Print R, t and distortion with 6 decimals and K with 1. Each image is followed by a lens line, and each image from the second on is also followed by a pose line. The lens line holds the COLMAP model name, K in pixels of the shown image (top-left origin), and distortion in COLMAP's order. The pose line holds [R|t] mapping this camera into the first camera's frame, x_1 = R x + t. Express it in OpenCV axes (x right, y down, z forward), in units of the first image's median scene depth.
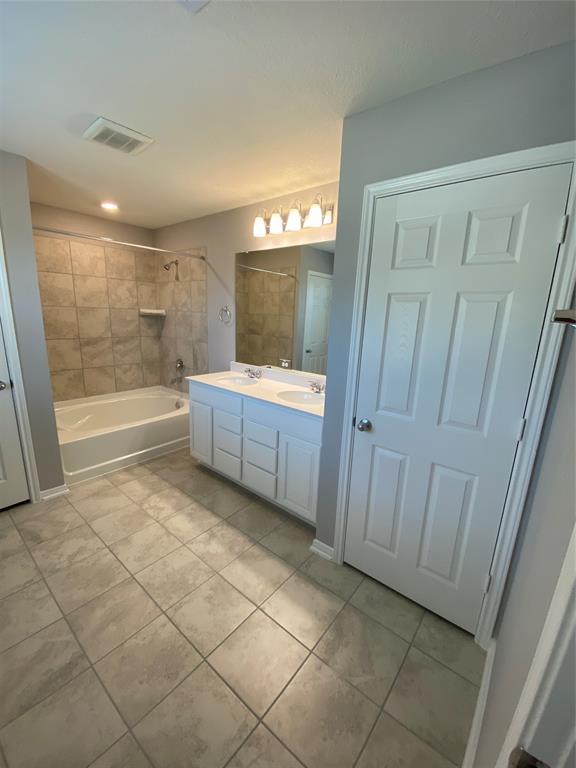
lens RADIAL K [[310.5, 0, 288.0], [0, 310.5, 384.0], [0, 0, 1]] dist [0.021754, -0.022366]
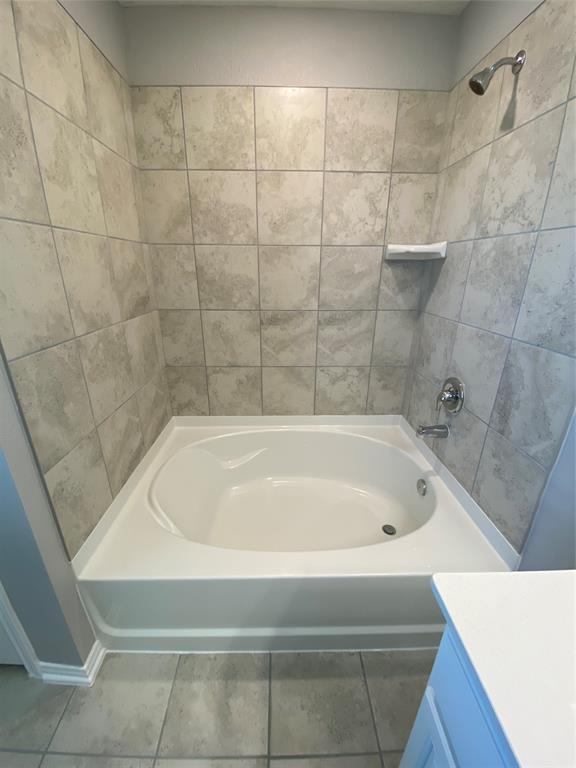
lens RADIAL K [[310.5, 0, 288.0], [0, 310.5, 384.0], [0, 0, 1]] dist [0.021754, -0.022366]
pose [[0.653942, 0.233068, -0.719750, -0.220012], [-0.148088, 0.972394, 0.180331, -0.117002], [0.741910, -0.011340, 0.670404, 0.636069]]
